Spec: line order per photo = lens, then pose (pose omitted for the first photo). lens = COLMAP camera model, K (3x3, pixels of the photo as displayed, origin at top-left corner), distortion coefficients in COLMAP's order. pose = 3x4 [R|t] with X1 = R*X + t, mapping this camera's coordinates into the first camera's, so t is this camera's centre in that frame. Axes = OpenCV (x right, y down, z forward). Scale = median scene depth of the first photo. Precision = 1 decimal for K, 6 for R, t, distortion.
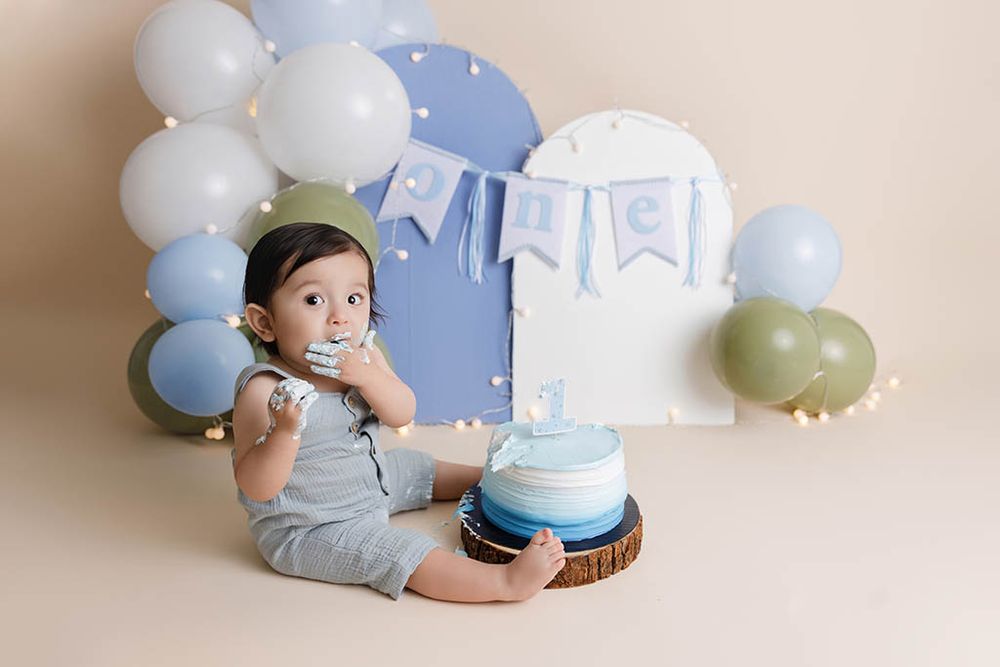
lens RADIAL K [[774.2, 0, 555.7], [0, 774.2, 319.1], [0, 0, 1]] dist [0.001845, 0.003268]
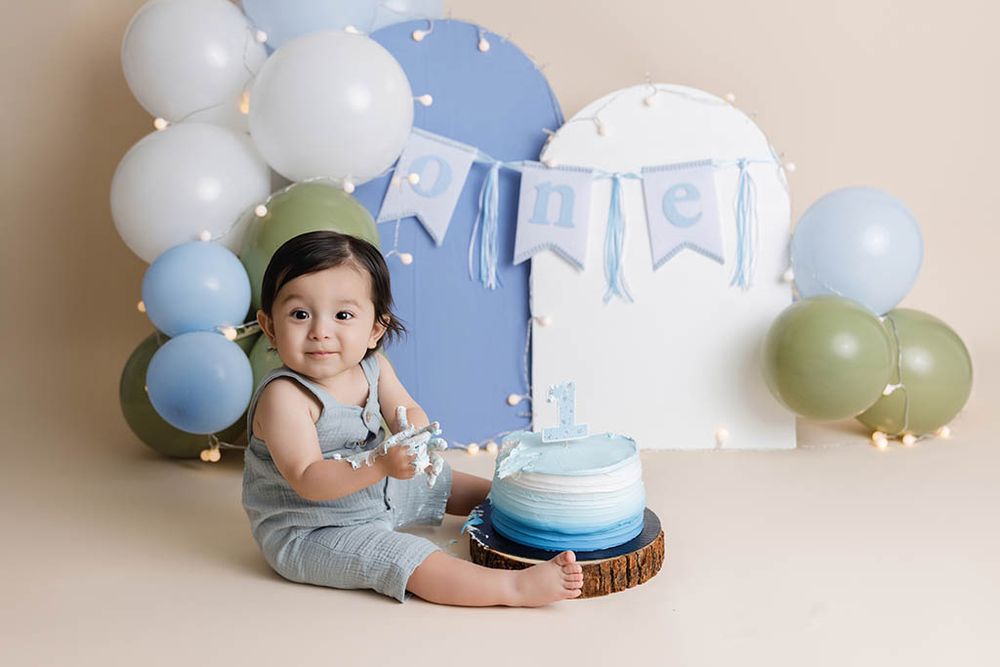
lens RADIAL K [[1087.9, 0, 489.9], [0, 1087.9, 323.3], [0, 0, 1]] dist [0.011316, -0.011341]
pose [[0.992064, -0.020264, -0.124086, 0.049711], [0.017102, 0.999503, -0.026497, 0.025236], [0.124562, 0.024164, 0.991918, -0.221146]]
